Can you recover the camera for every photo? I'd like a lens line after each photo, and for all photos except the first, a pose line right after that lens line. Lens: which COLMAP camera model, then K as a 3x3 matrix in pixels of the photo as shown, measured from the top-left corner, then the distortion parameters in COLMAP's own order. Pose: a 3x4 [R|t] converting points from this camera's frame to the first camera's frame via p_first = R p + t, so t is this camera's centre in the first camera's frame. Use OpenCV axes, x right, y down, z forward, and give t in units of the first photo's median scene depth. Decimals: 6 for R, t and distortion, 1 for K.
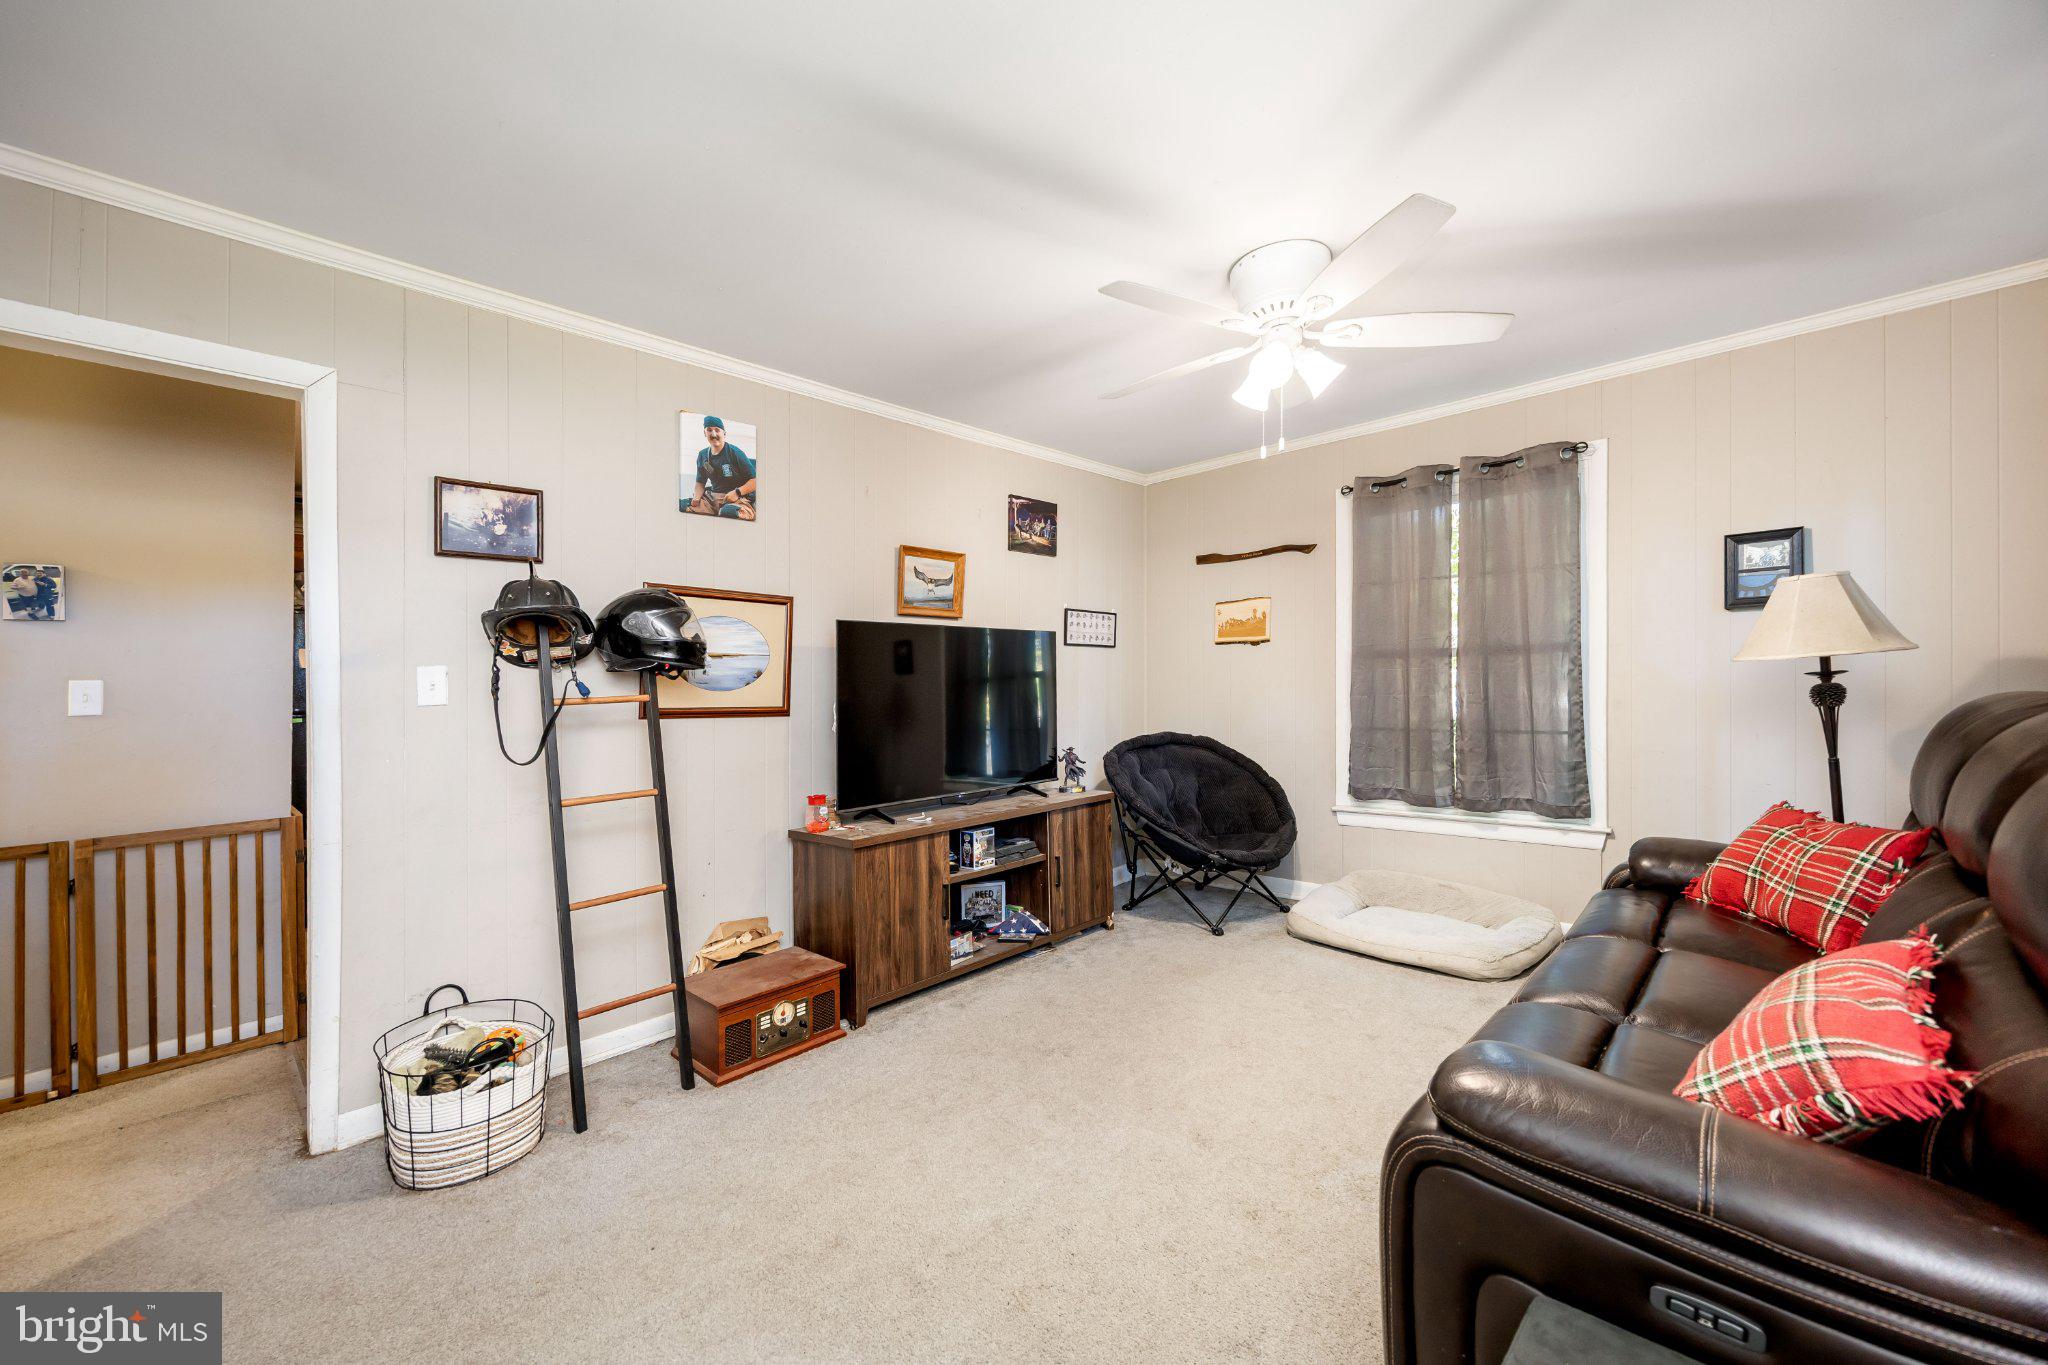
lens RADIAL K [[840.3, 0, 1032.7], [0, 840.3, 687.3], [0, 0, 1]] dist [-0.000545, -0.000143]
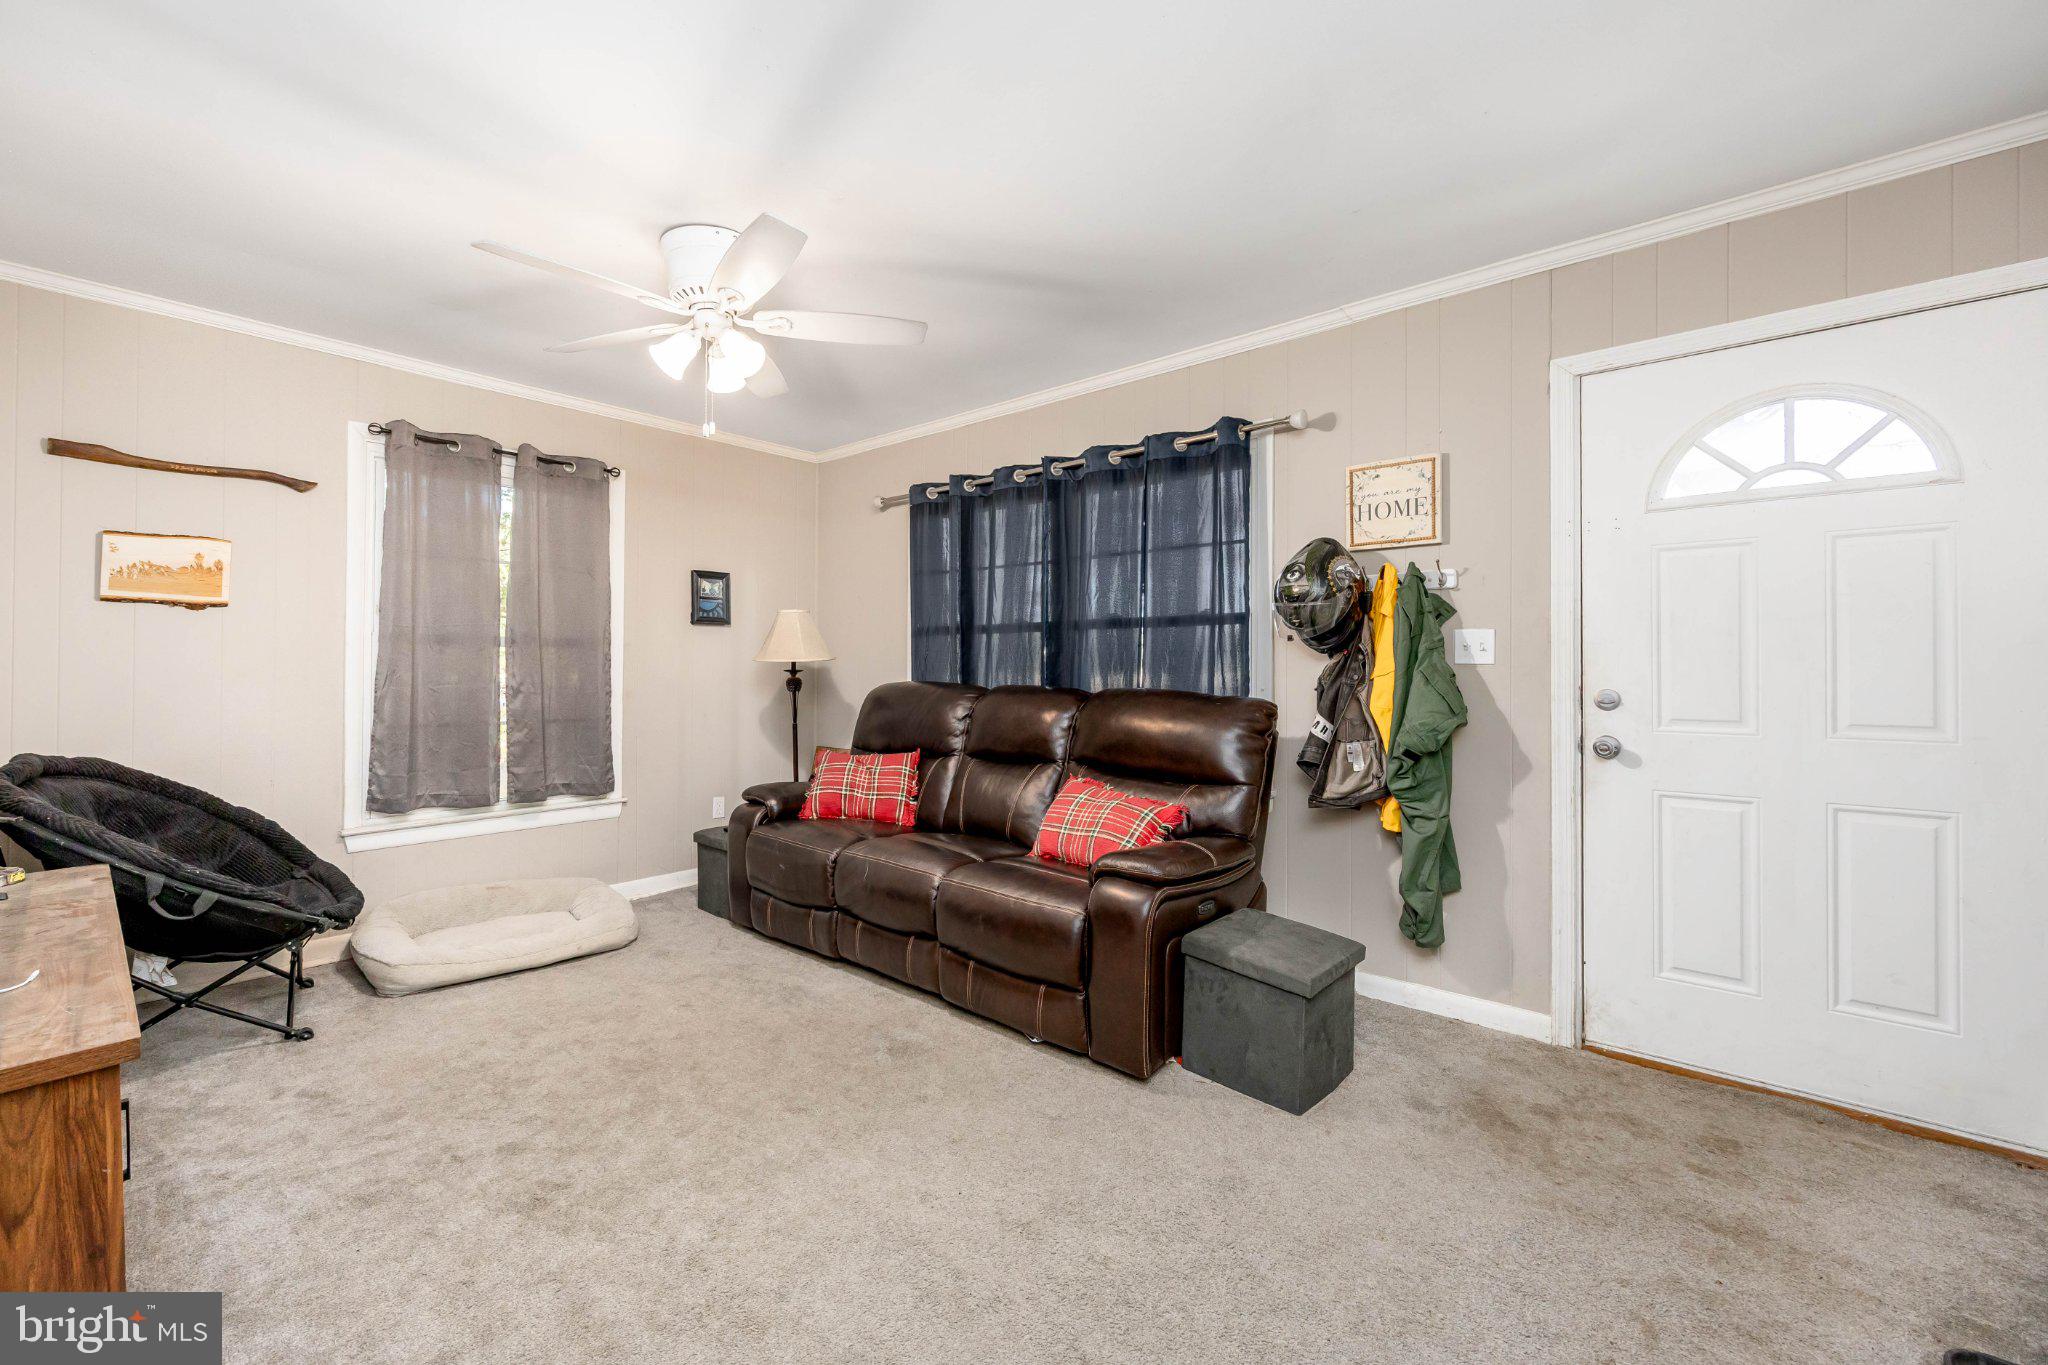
lens RADIAL K [[840.3, 0, 1032.6], [0, 840.3, 680.7], [0, 0, 1]] dist [-0.000545, -0.000143]
pose [[-0.083691, 0.011725, 0.996423, -0.511404], [-0.001273, 0.999929, -0.011873, 0.014457], [-0.996491, -0.002262, -0.083670, 0.480234]]
